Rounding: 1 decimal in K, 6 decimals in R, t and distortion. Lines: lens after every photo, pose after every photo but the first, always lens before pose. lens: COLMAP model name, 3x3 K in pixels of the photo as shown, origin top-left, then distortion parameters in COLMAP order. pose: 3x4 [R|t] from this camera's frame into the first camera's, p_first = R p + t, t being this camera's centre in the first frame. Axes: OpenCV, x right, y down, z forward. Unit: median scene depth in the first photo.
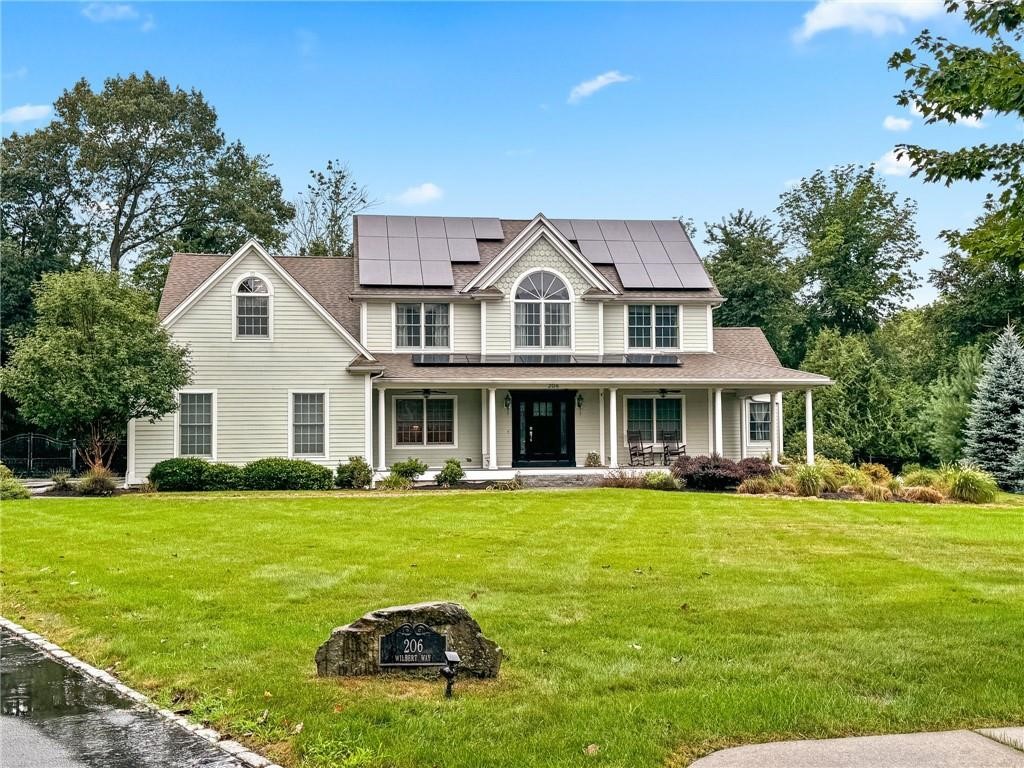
lens RADIAL K [[1126.1, 0, 512.0], [0, 1126.1, 384.0], [0, 0, 1]] dist [-0.016857, -0.005489]
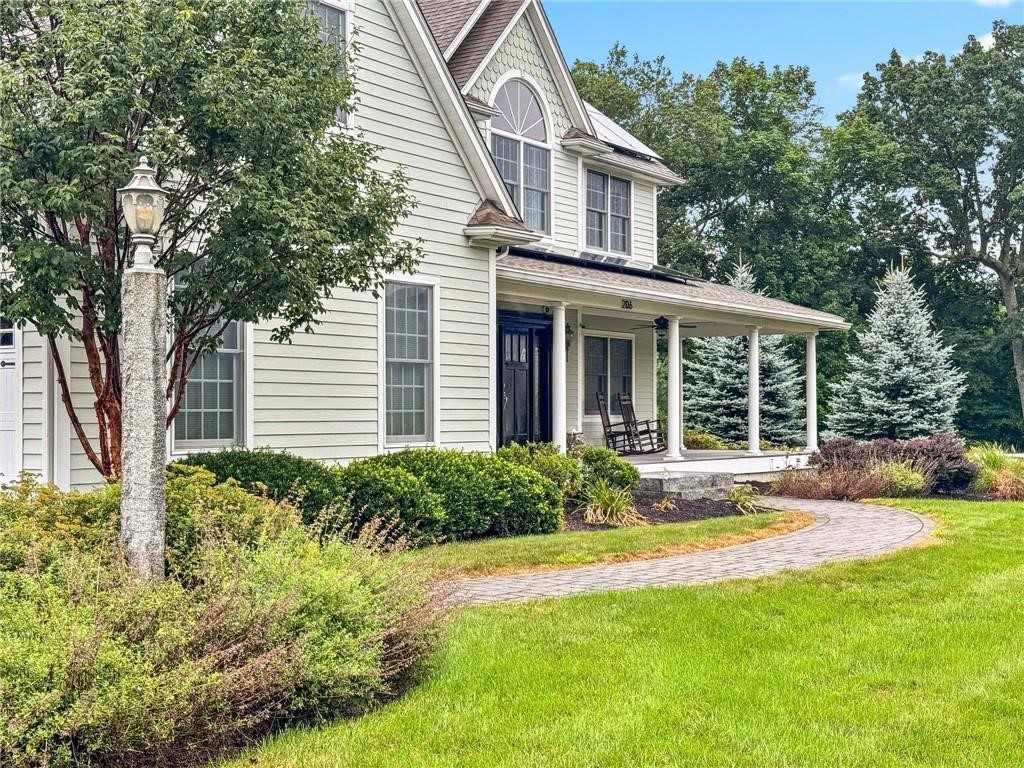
lens RADIAL K [[1415.1, 0, 512.0], [0, 1415.1, 384.0], [0, 0, 1]] dist [0.130410, 0.002404]
pose [[0.654489, 0.023949, 0.755692, -0.467979], [-0.053908, 0.998433, 0.015047, 0.029928], [-0.754147, -0.050586, 0.654754, 0.569488]]
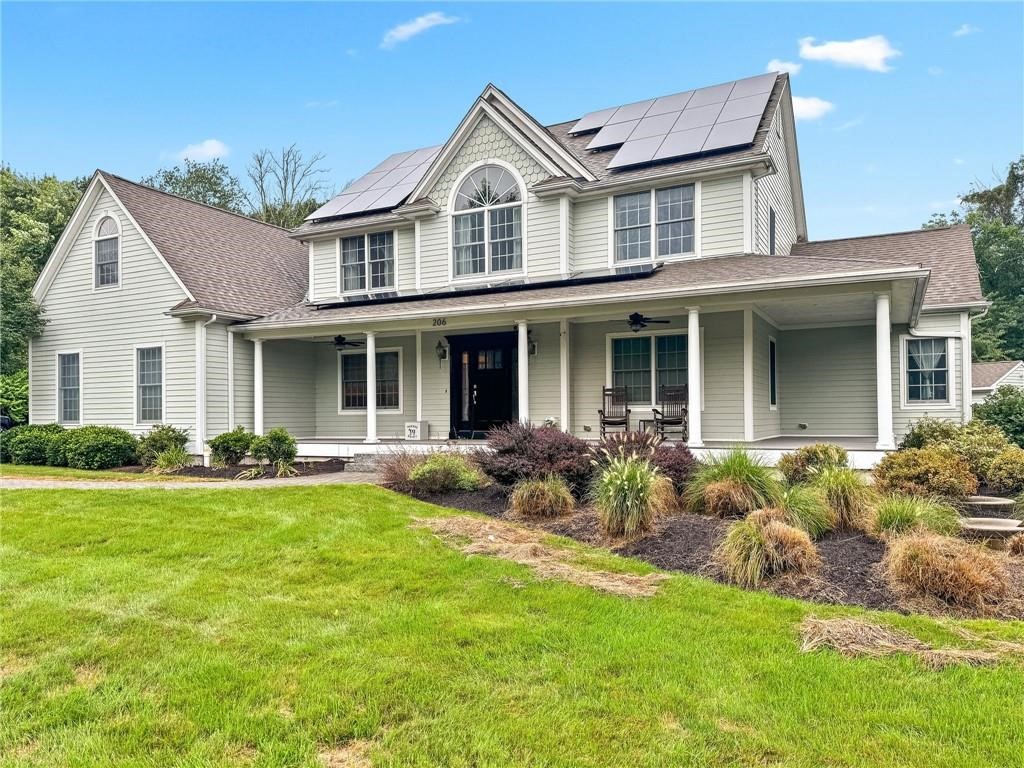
lens RADIAL K [[721.9, 0, 512.2], [0, 721.9, 415.2], [0, 0, 1]] dist [0.085517, -0.117541]
pose [[0.811095, 0.001878, -0.584912, 0.311384], [0.034463, 0.998104, 0.050994, 0.034923], [0.583899, -0.061519, 0.809492, 0.628288]]
